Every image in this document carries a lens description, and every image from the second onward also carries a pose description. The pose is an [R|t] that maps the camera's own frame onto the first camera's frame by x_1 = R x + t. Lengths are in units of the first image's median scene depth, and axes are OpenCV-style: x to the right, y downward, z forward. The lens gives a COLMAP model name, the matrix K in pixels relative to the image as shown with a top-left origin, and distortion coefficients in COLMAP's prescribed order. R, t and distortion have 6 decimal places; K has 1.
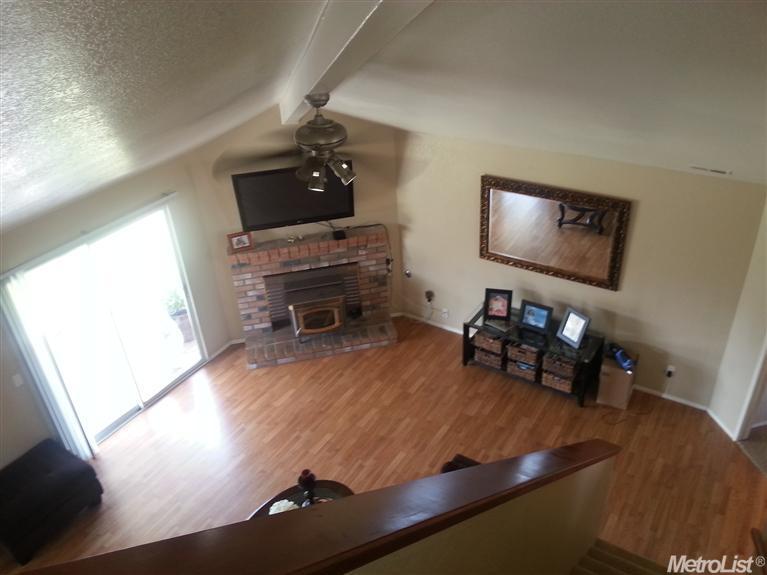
lens RADIAL K [[645.9, 0, 383.8], [0, 645.9, 287.2], [0, 0, 1]] dist [-0.002987, -0.006691]
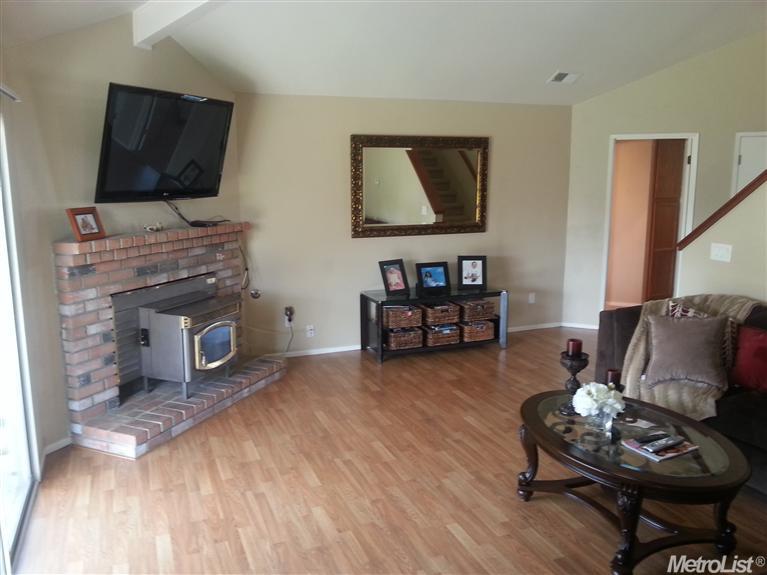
lens RADIAL K [[645.9, 0, 384.5], [0, 645.9, 287.3], [0, 0, 1]] dist [-0.002987, -0.006691]
pose [[0.558193, -0.078883, 0.825953, -0.530347], [0.414377, 0.888938, -0.195145, 0.193724], [-0.718827, 0.451184, 0.528886, 0.509085]]
